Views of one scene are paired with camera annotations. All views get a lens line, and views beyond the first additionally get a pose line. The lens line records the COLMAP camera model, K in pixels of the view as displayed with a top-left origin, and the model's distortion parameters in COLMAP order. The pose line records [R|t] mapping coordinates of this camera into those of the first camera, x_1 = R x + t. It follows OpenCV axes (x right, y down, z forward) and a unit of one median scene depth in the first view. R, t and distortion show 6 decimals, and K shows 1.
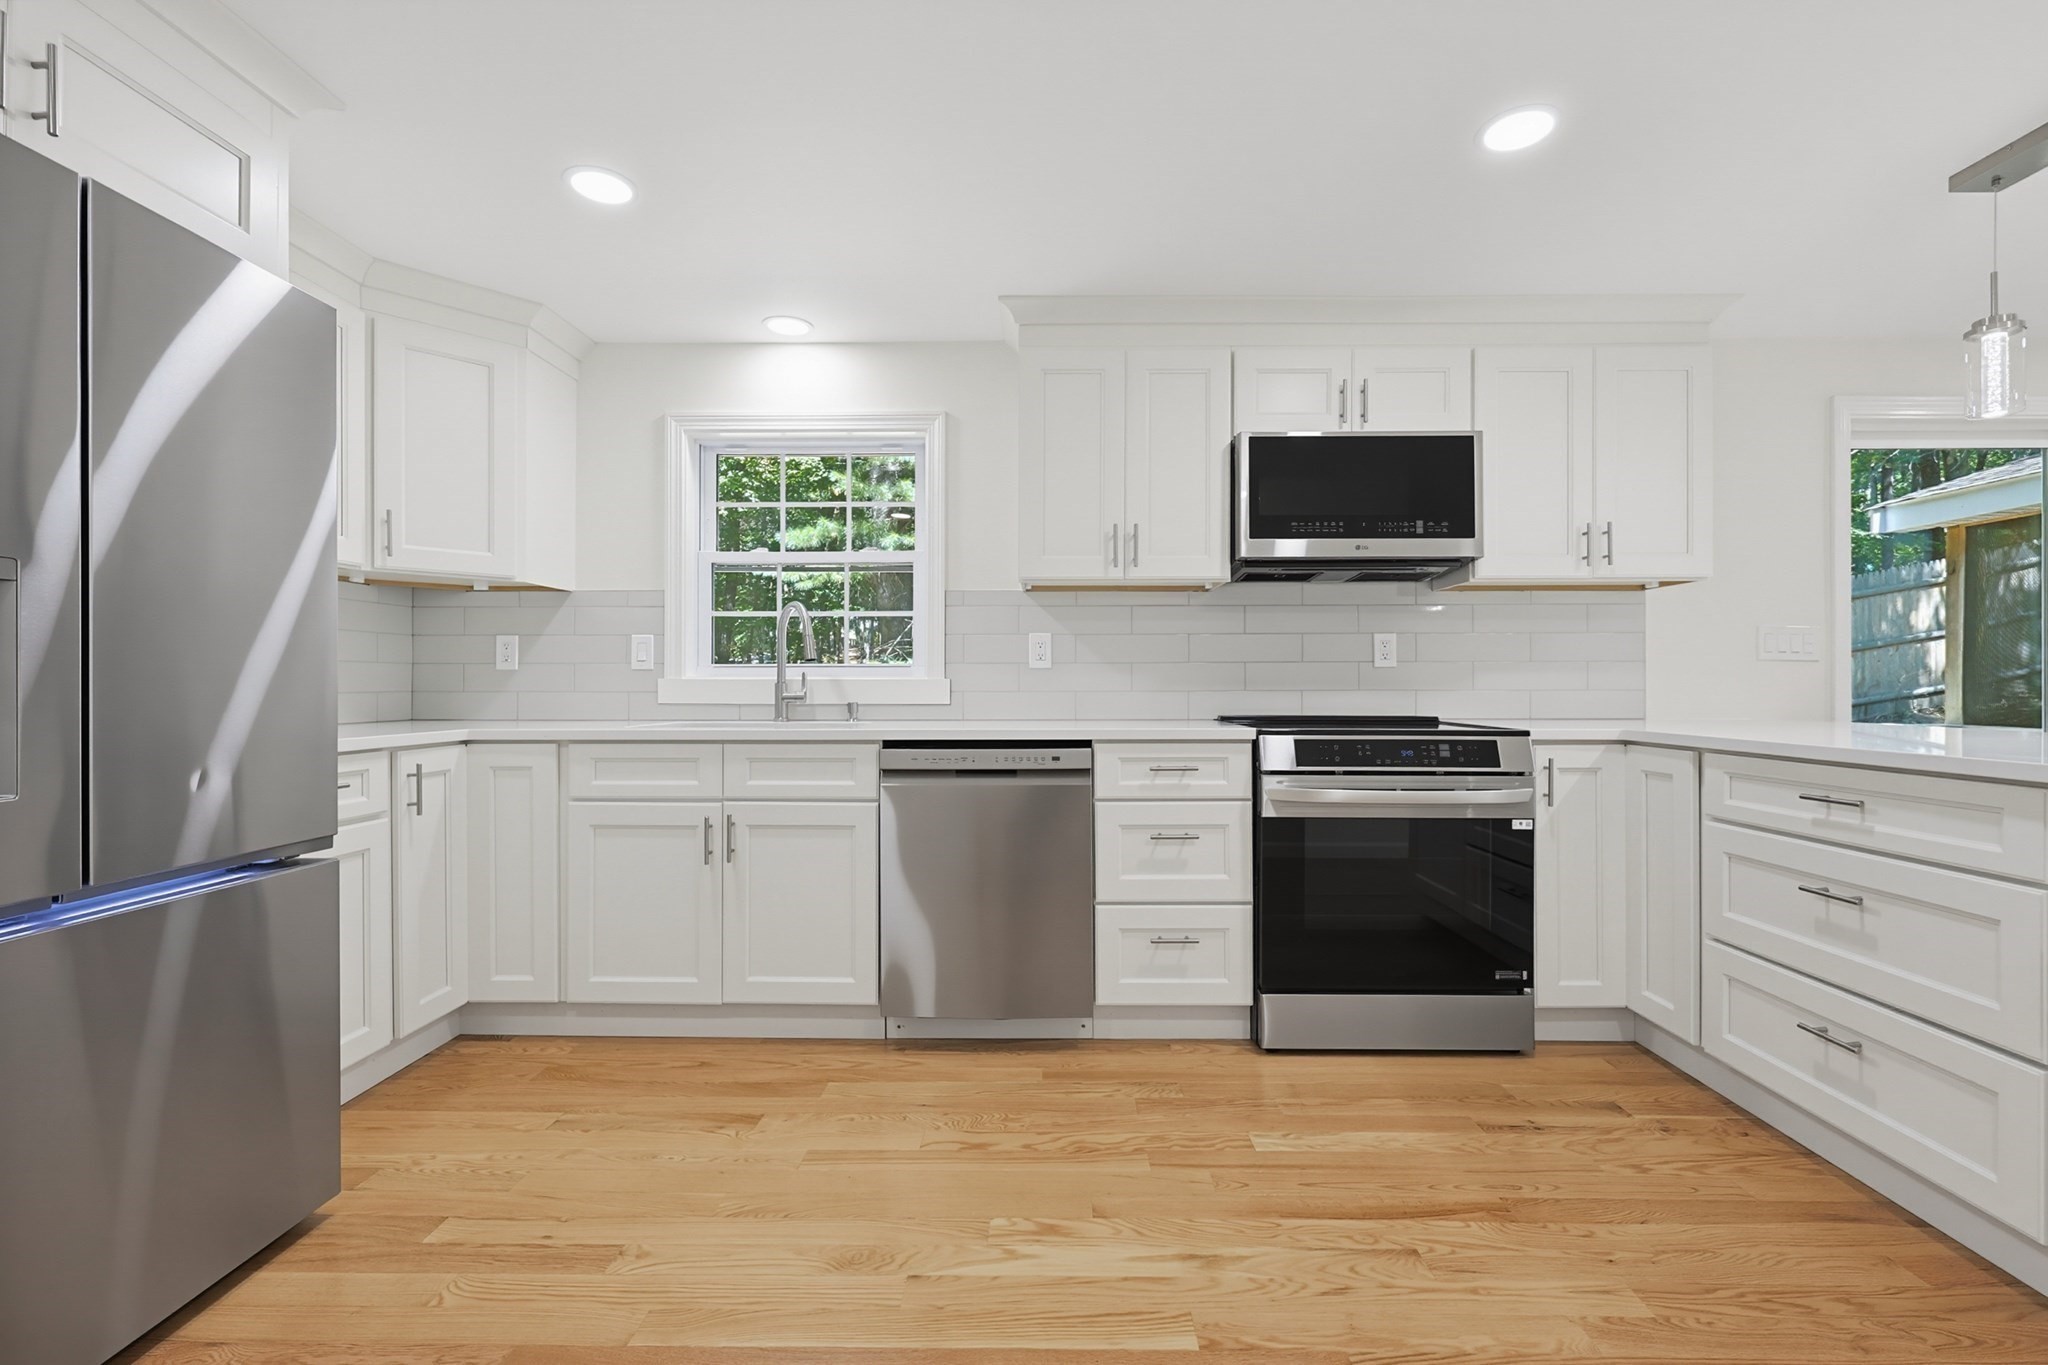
lens RADIAL K [[867.2, 0, 1036.5], [0, 867.2, 684.5], [0, 0, 1]] dist [-0.002701, -0.000405]
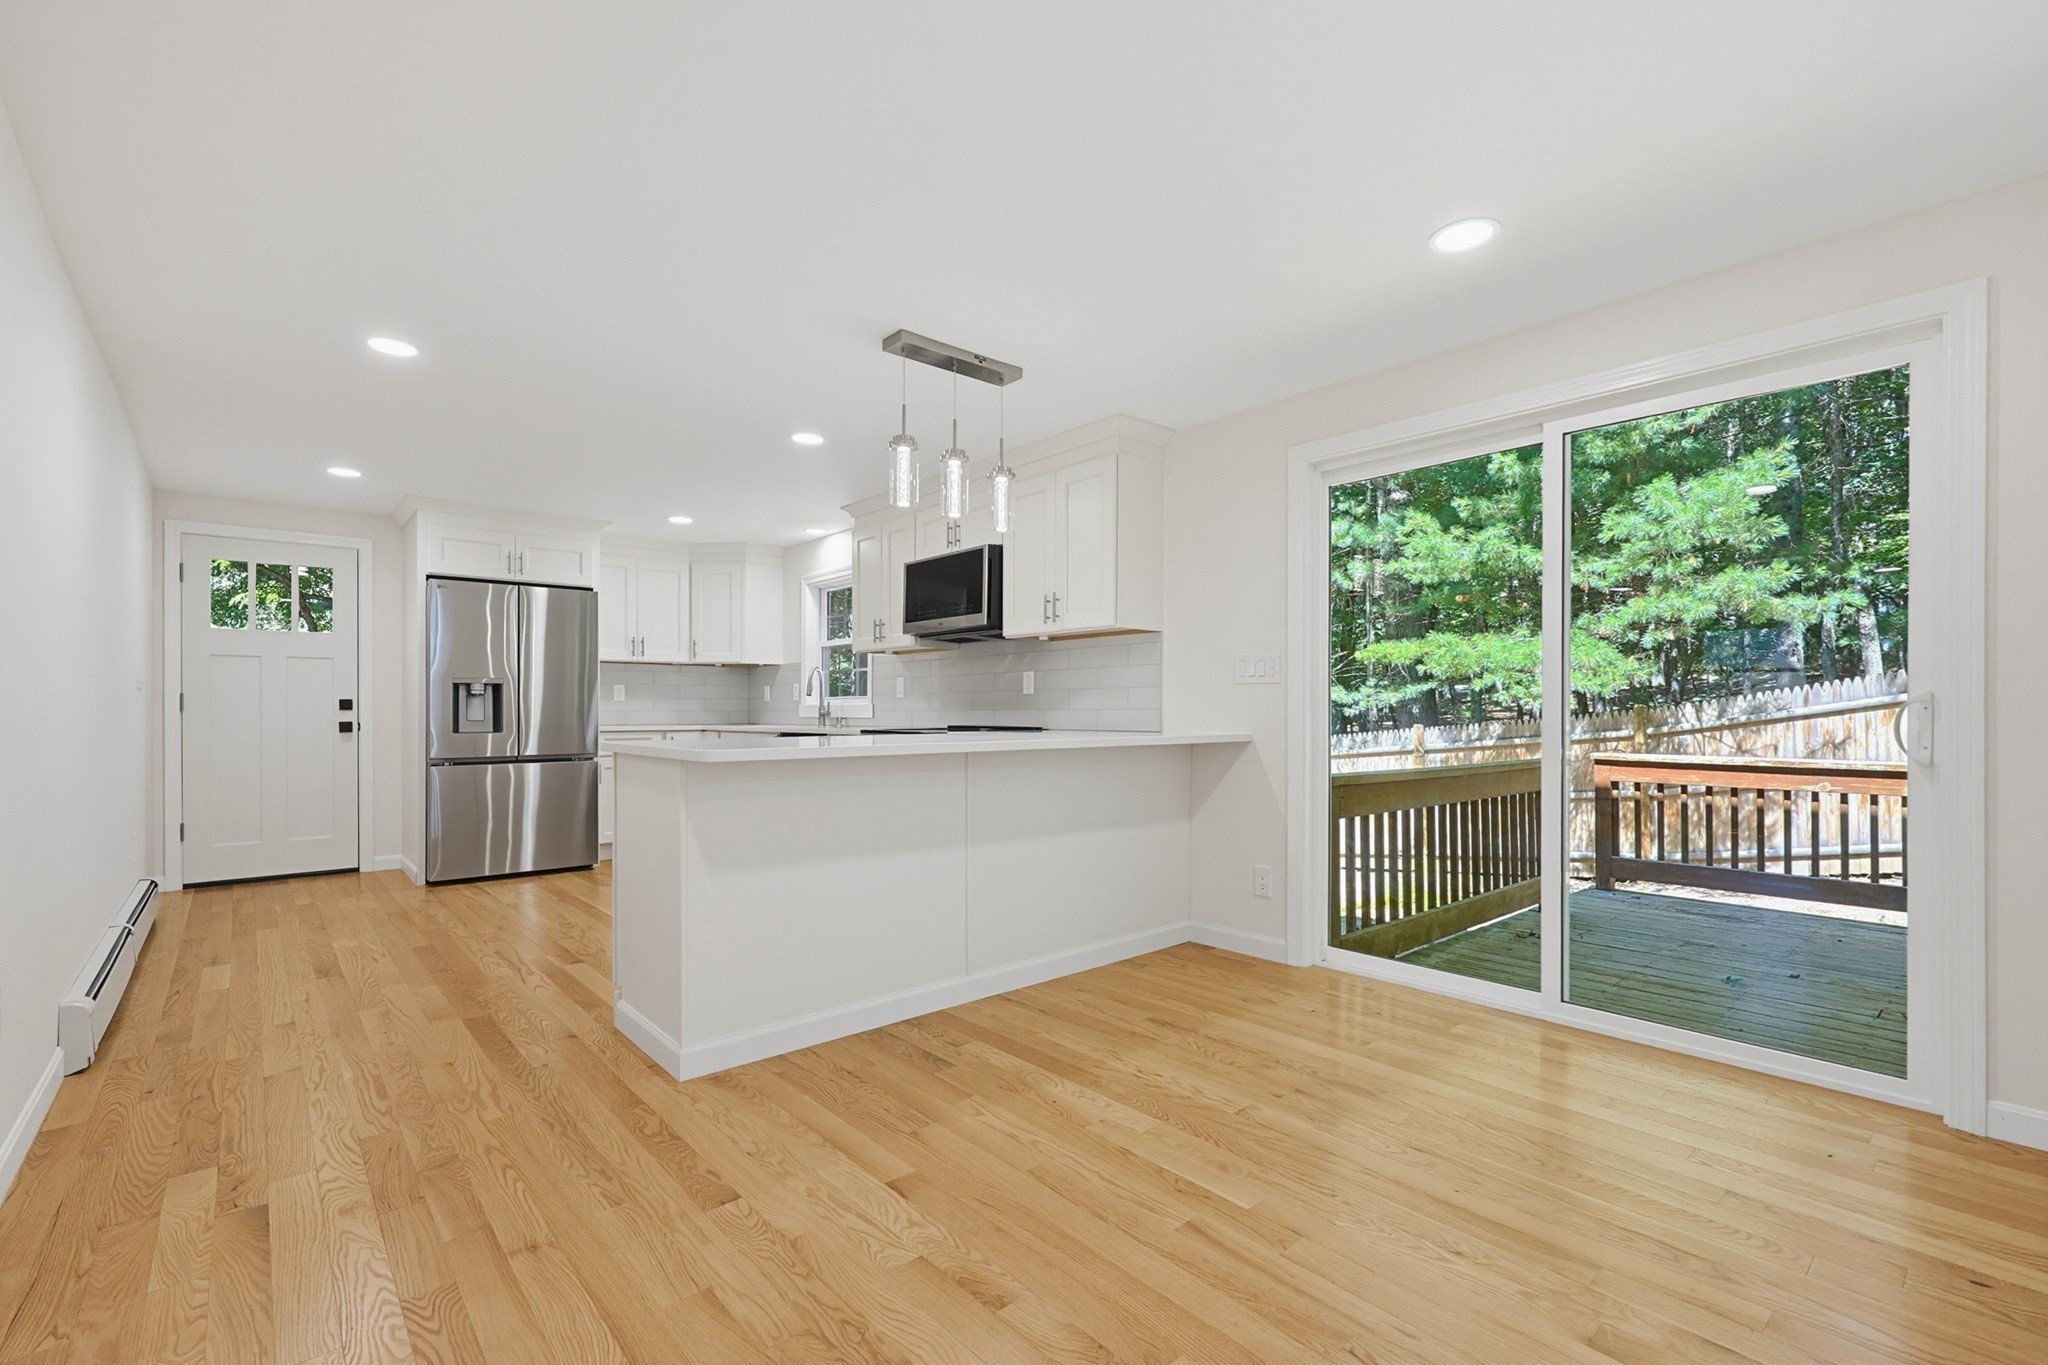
lens RADIAL K [[888.1, 0, 1034.2], [0, 888.1, 716.9], [0, 0, 1]] dist [-0.000663, 0.000571]
pose [[0.675461, 0.004538, -0.737382, 1.917695], [-0.000345, 0.999983, 0.005838, 0.011676], [0.737396, -0.003689, 0.675451, -0.028773]]
